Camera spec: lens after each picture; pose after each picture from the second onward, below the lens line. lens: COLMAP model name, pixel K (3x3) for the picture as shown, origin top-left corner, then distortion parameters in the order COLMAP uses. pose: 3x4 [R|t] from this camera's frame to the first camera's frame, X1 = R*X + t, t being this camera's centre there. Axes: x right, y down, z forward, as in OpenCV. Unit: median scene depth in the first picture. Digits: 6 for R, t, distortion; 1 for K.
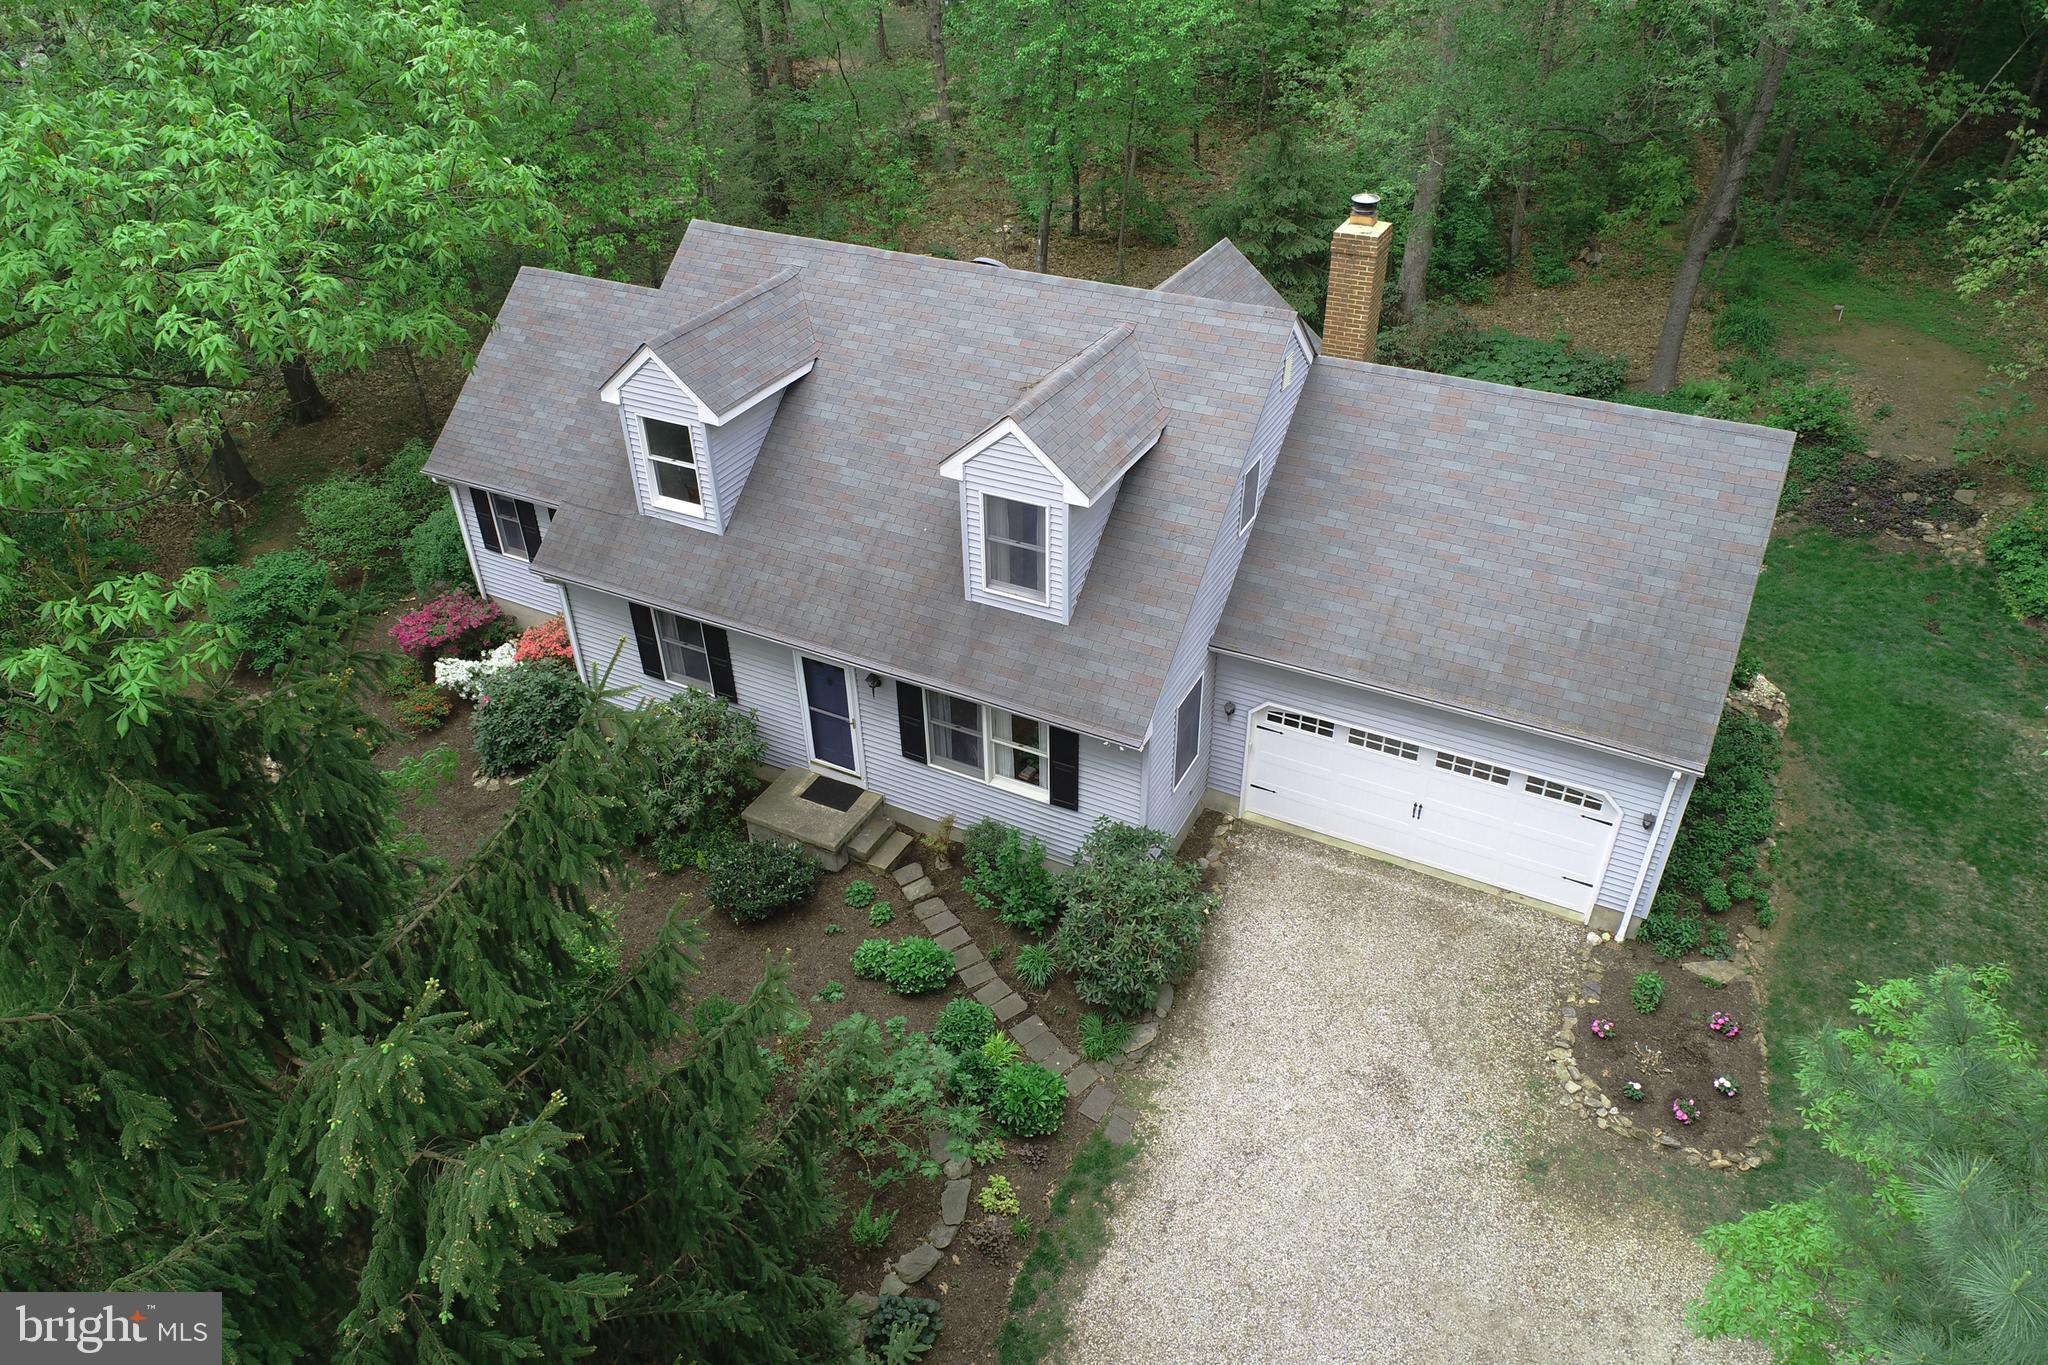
lens RADIAL K [[1375.1, 0, 1023.7], [0, 1375.1, 680.7], [0, 0, 1]] dist [-0.008364, 0.001007]
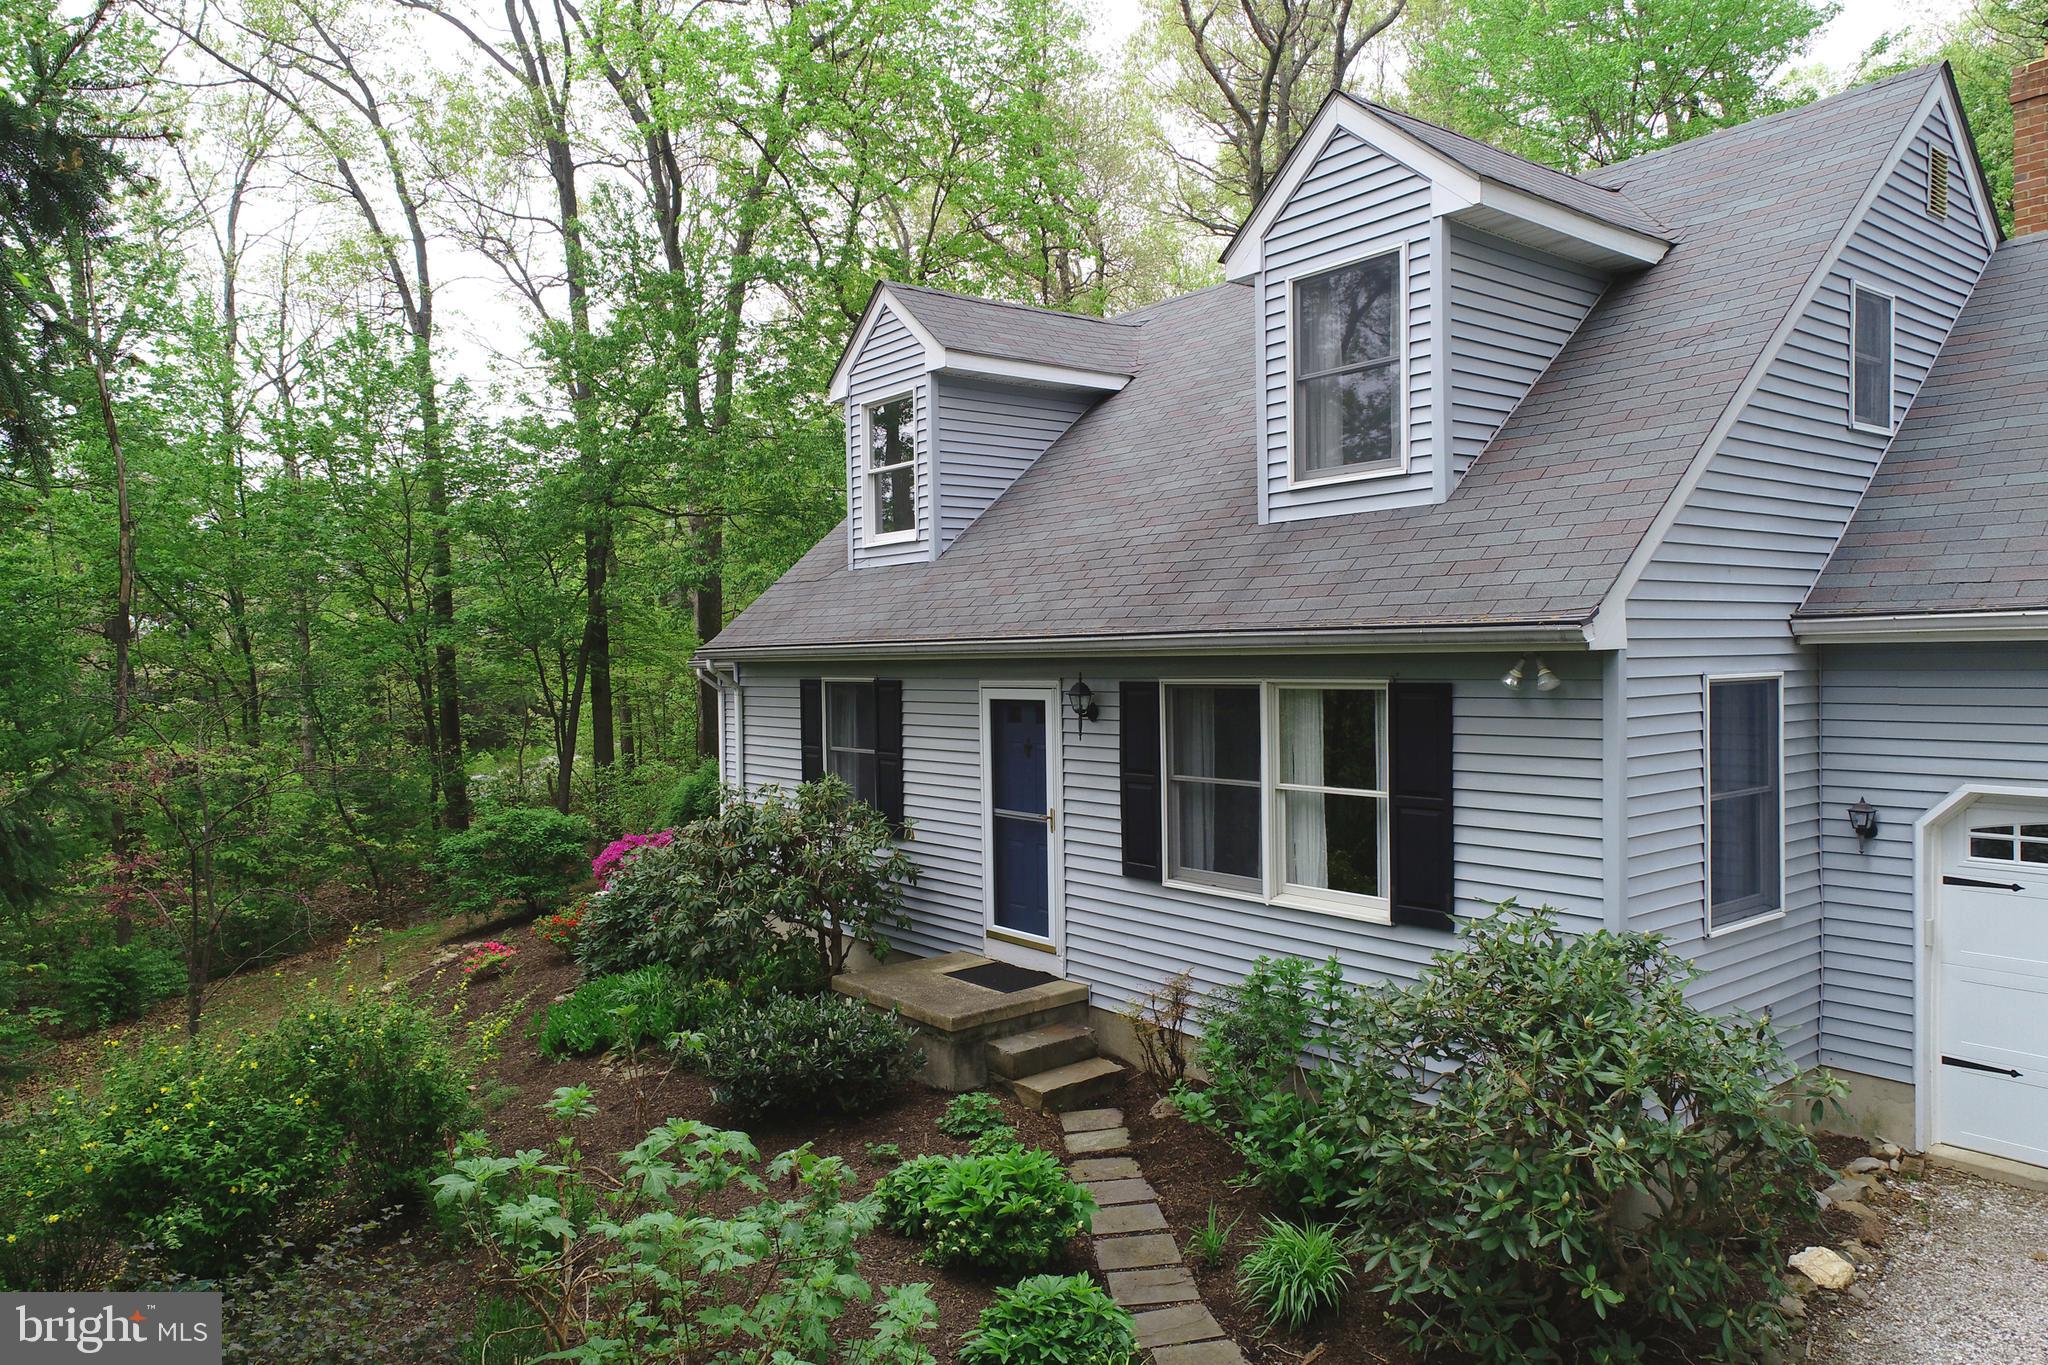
lens RADIAL K [[1375.1, 0, 1023.0], [0, 1375.1, 684.1], [0, 0, 1]] dist [-0.008364, 0.001007]
pose [[0.910623, 0.008937, -0.413142, 0.091374], [-0.234622, 0.834179, -0.499097, 0.270270], [0.340174, 0.551421, 0.761719, 0.587013]]
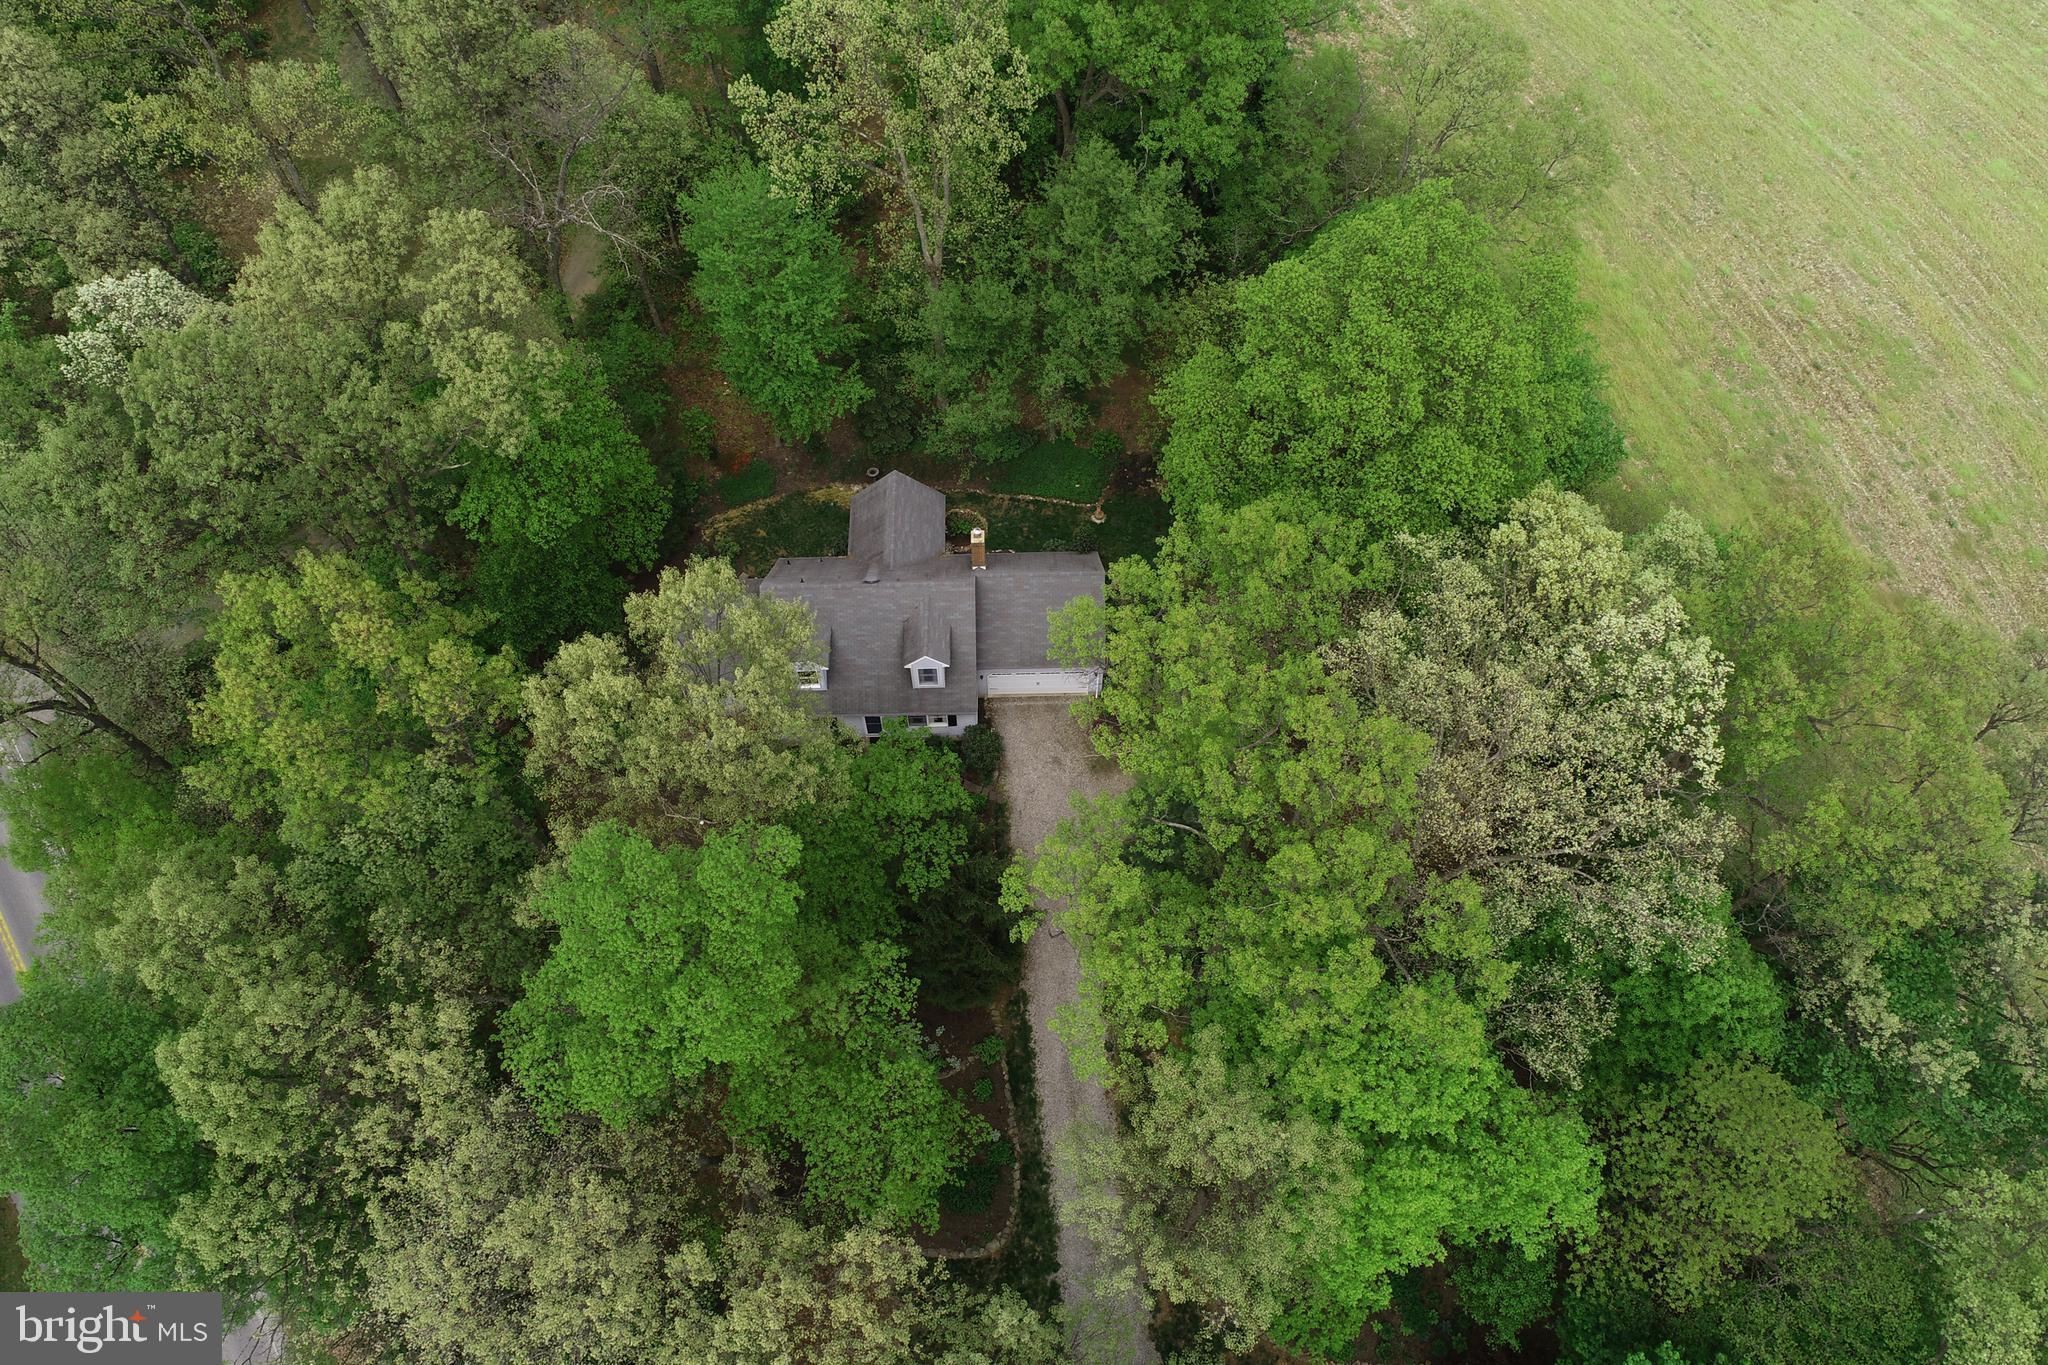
lens RADIAL K [[1375.1, 0, 1022.0], [0, 1375.1, 682.4], [0, 0, 1]] dist [-0.008364, 0.001007]
pose [[0.878083, -0.397568, 0.266291, -0.713825], [0.251778, 0.857106, 0.449420, -1.550330], [-0.406914, -0.327581, 0.852708, -2.063273]]
